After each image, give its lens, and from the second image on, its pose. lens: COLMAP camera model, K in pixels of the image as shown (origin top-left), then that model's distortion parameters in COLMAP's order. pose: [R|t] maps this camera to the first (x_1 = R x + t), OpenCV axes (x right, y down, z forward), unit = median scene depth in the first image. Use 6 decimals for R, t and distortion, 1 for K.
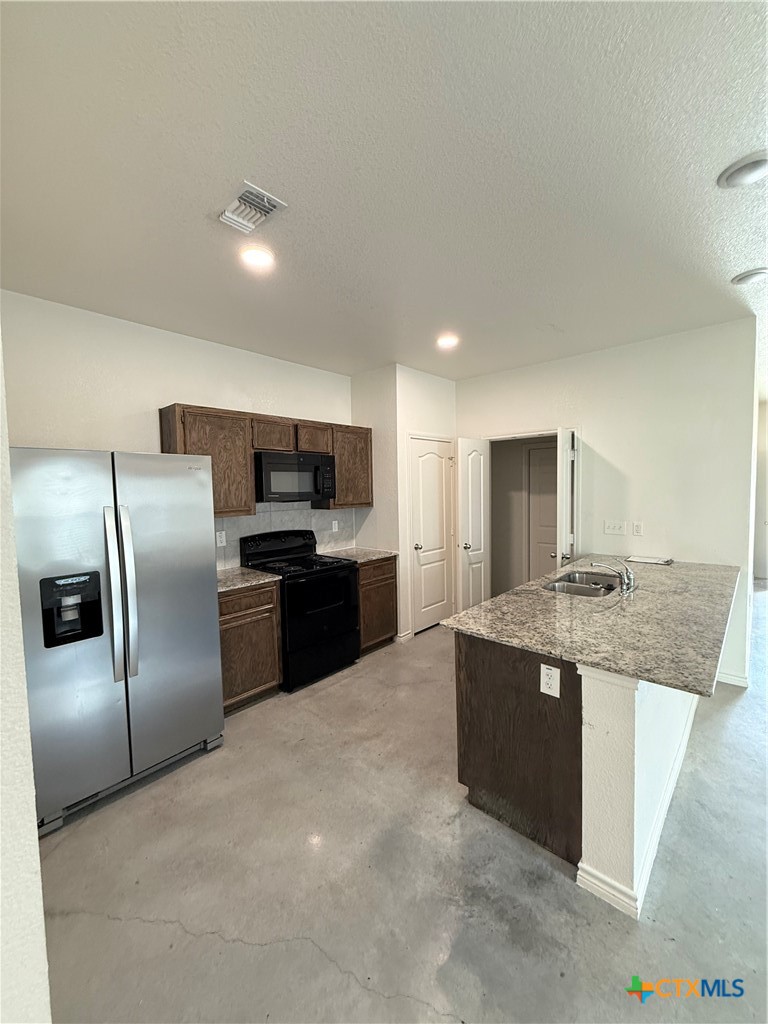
lens RADIAL K [[407.3, 0, 387.4], [0, 407.3, 509.9], [0, 0, 1]] dist [-0.003773, 0.001953]
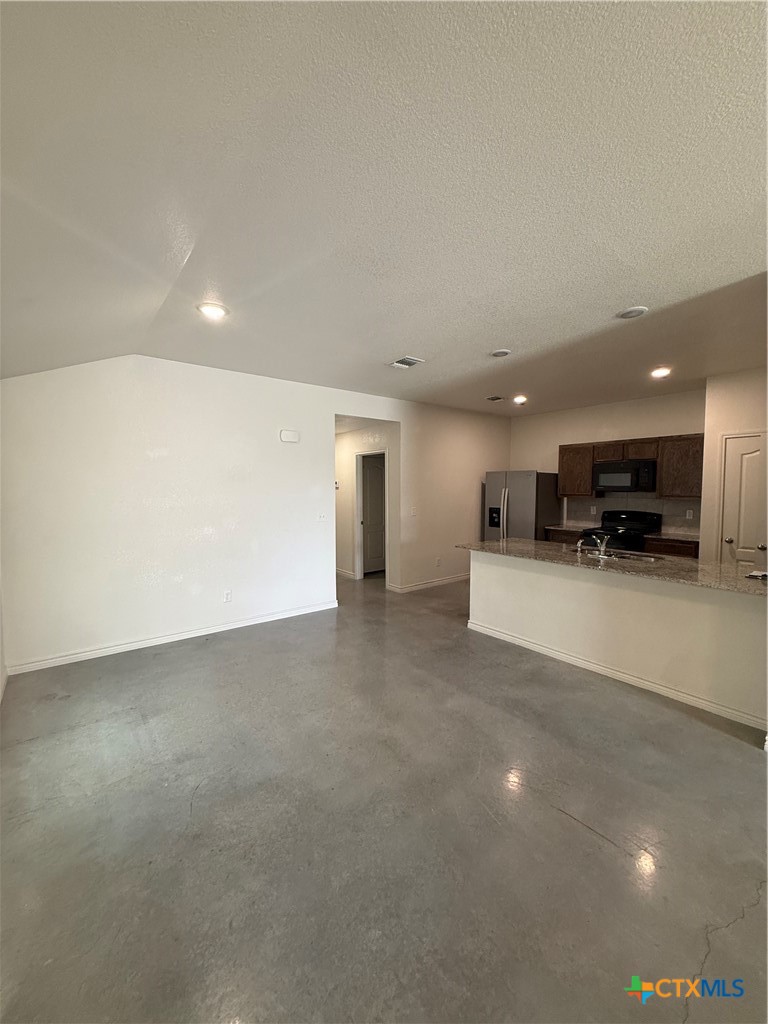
lens RADIAL K [[407.3, 0, 385.9], [0, 407.3, 510.6], [0, 0, 1]] dist [-0.003773, 0.001953]
pose [[-0.164156, 0.076115, -0.983493, 1.787993], [-0.052886, 0.994906, 0.085825, -0.042027], [0.985016, 0.066102, -0.159294, 0.407706]]
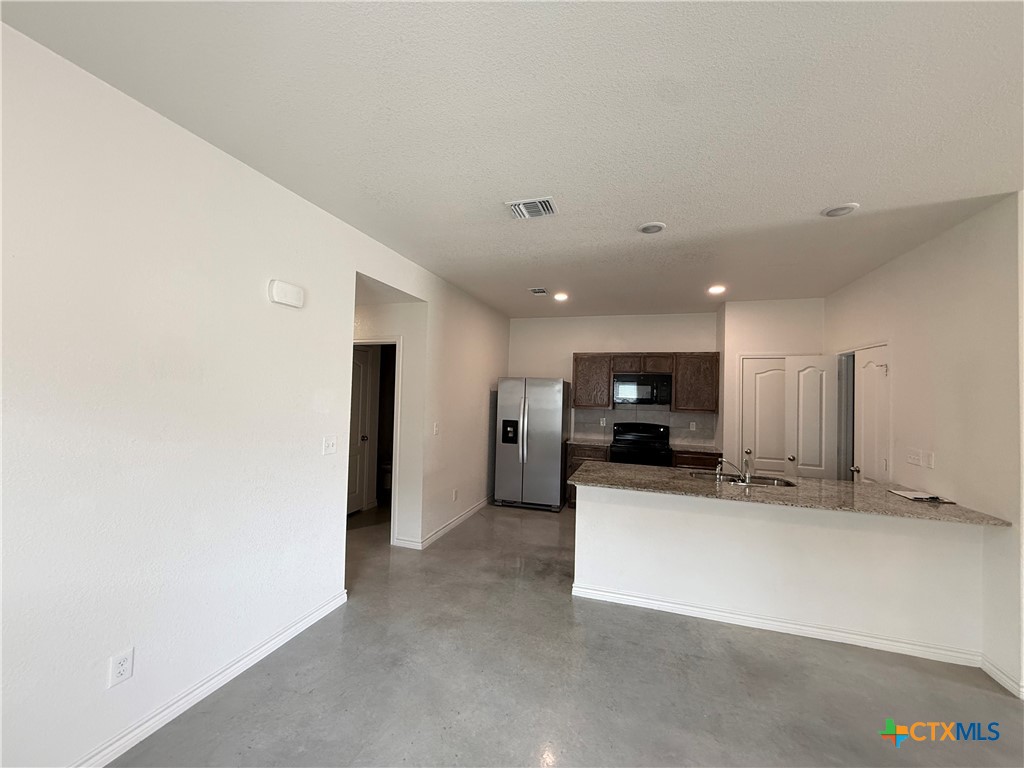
lens RADIAL K [[407.3, 0, 511.2], [0, 407.3, 384.0], [0, 0, 1]] dist [-0.003773, 0.001953]
pose [[0.411643, 0.007835, -0.911312, 1.205986], [-0.087961, 0.995636, -0.031172, -0.005993], [0.907090, 0.092992, 0.410535, -0.141321]]
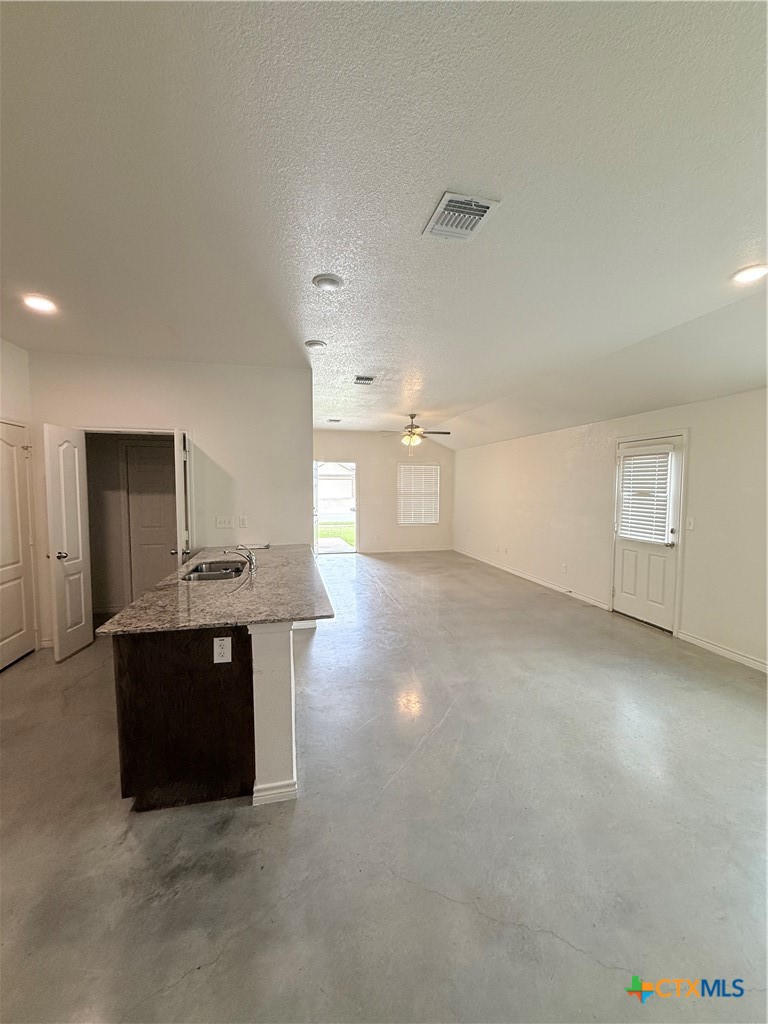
lens RADIAL K [[407.3, 0, 383.8], [0, 407.3, 509.8], [0, 0, 1]] dist [-0.003773, 0.001953]
pose [[0.567549, -0.029222, 0.822821, -0.158767], [0.035626, 0.999306, 0.010916, 0.015121], [-0.822569, 0.023119, 0.568196, -0.022629]]
